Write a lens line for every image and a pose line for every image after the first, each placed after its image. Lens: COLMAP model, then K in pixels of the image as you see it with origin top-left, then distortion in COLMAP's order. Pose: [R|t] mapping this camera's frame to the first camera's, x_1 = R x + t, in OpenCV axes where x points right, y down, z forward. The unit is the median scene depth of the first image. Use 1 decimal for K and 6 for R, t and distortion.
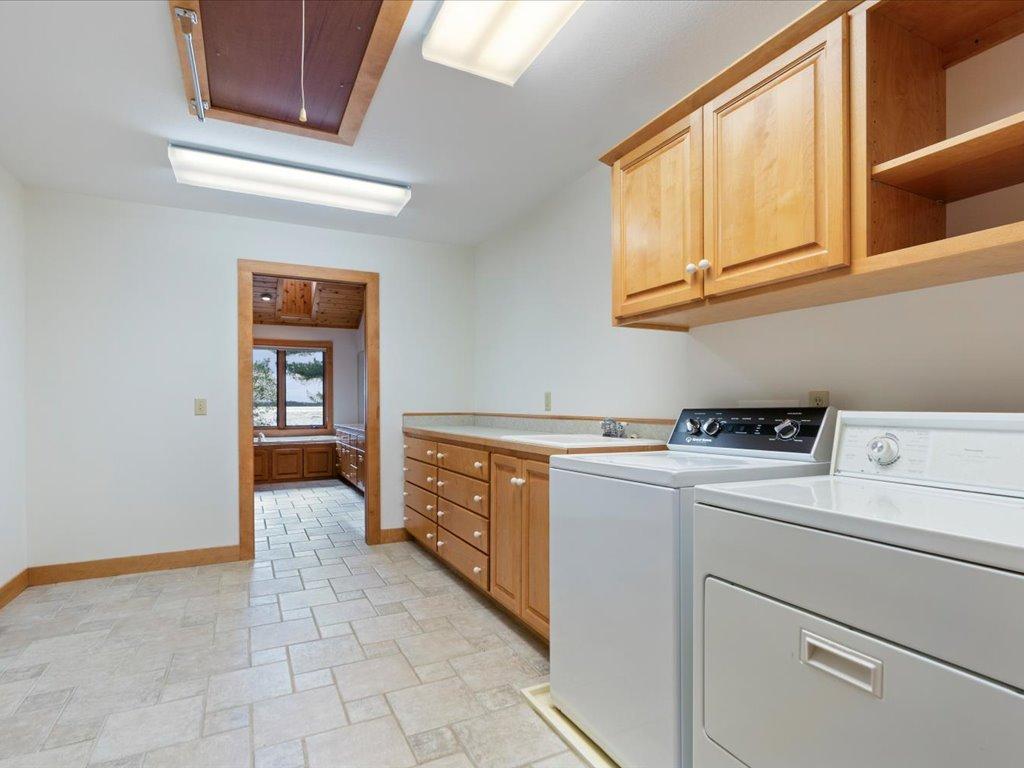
lens RADIAL K [[522.2, 0, 518.3], [0, 522.2, 385.6], [0, 0, 1]] dist [-0.000196, 0.000759]
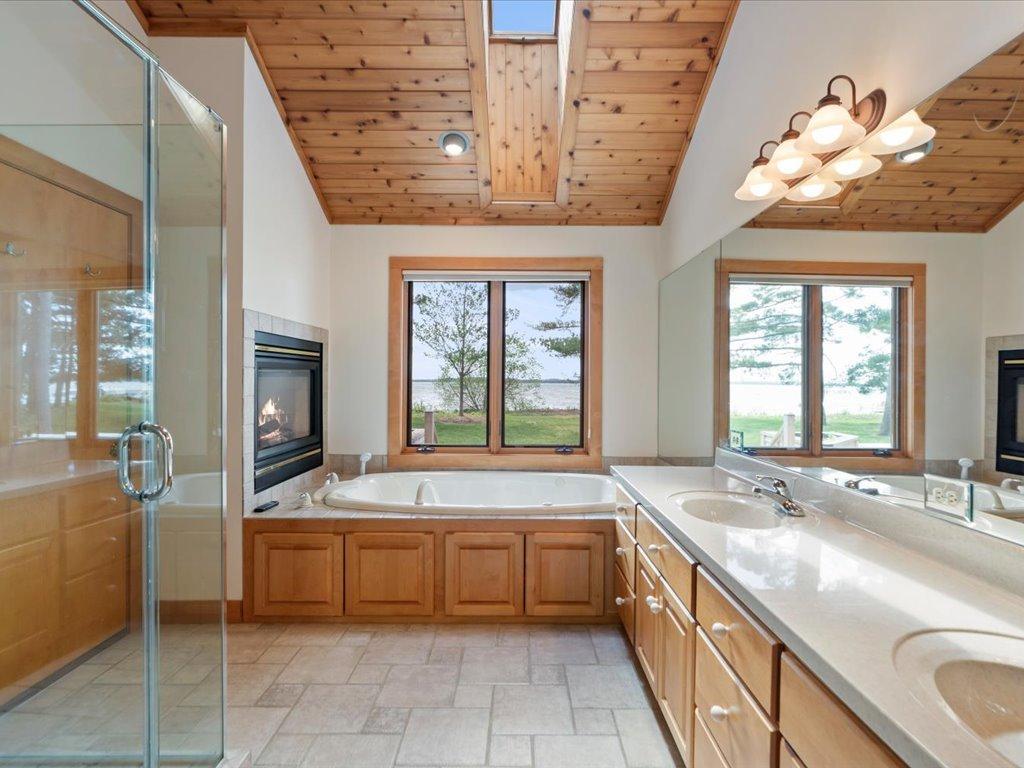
lens RADIAL K [[522.2, 0, 518.3], [0, 522.2, 385.6], [0, 0, 1]] dist [-0.000196, 0.000759]
pose [[0.886076, 0.018803, -0.463158, -0.221261], [-0.002209, 0.999337, 0.036345, 0.008095], [0.463534, -0.031181, 0.885530, 0.597851]]
